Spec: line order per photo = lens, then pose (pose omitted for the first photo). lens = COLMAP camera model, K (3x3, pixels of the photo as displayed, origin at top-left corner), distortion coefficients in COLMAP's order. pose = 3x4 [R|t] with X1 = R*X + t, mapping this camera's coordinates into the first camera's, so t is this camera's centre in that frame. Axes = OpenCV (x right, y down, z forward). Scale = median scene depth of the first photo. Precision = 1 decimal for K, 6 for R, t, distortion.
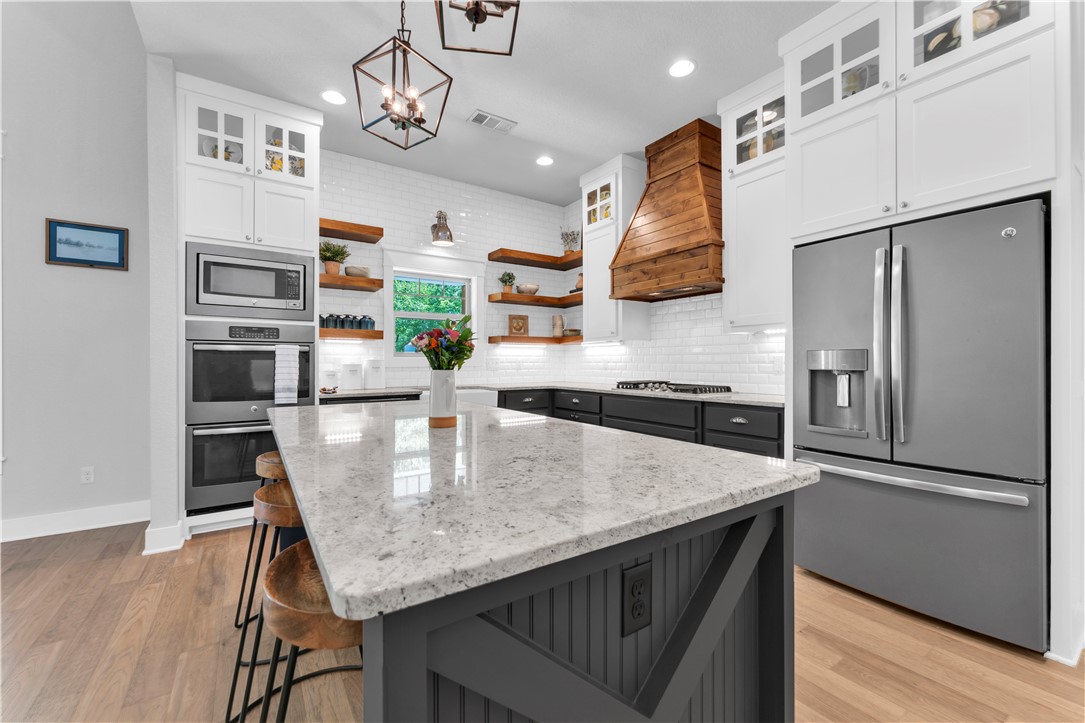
lens RADIAL K [[441.7, 0, 541.5], [0, 441.7, 360.7], [0, 0, 1]] dist [0.002167, -0.000059]
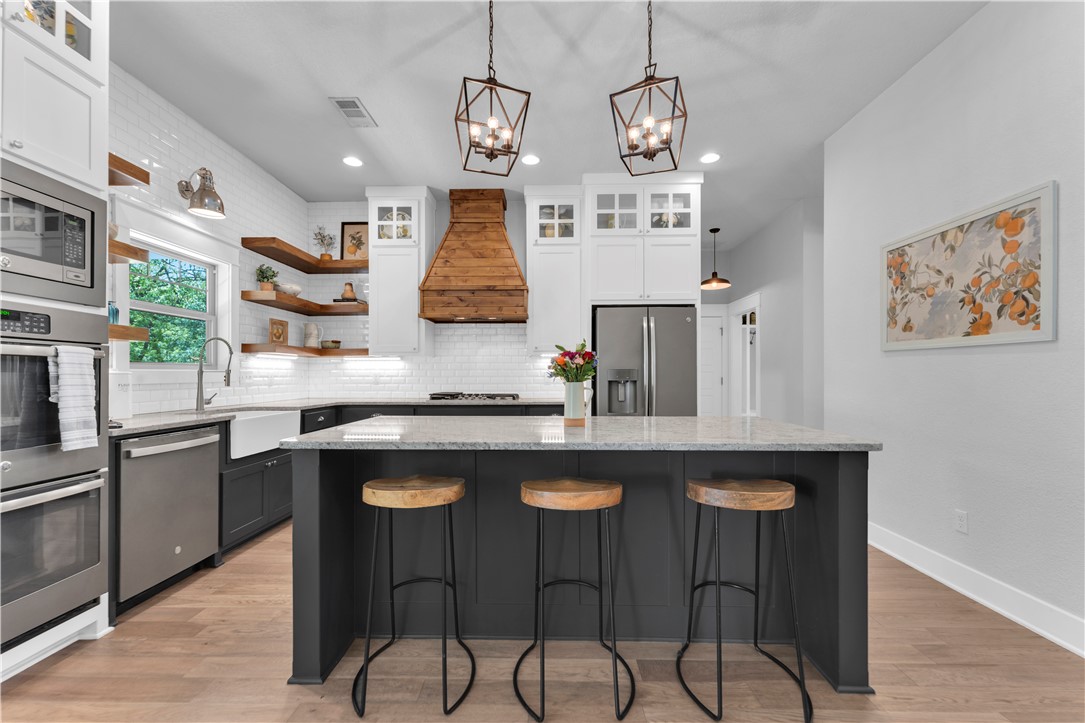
lens RADIAL K [[441.7, 0, 541.7], [0, 441.7, 372.8], [0, 0, 1]] dist [0.002167, -0.000059]
pose [[0.567972, 0.005173, 0.823032, -0.544956], [-0.001317, 0.999985, -0.005376, 0.000331], [-0.823047, 0.001970, 0.567970, 0.141208]]
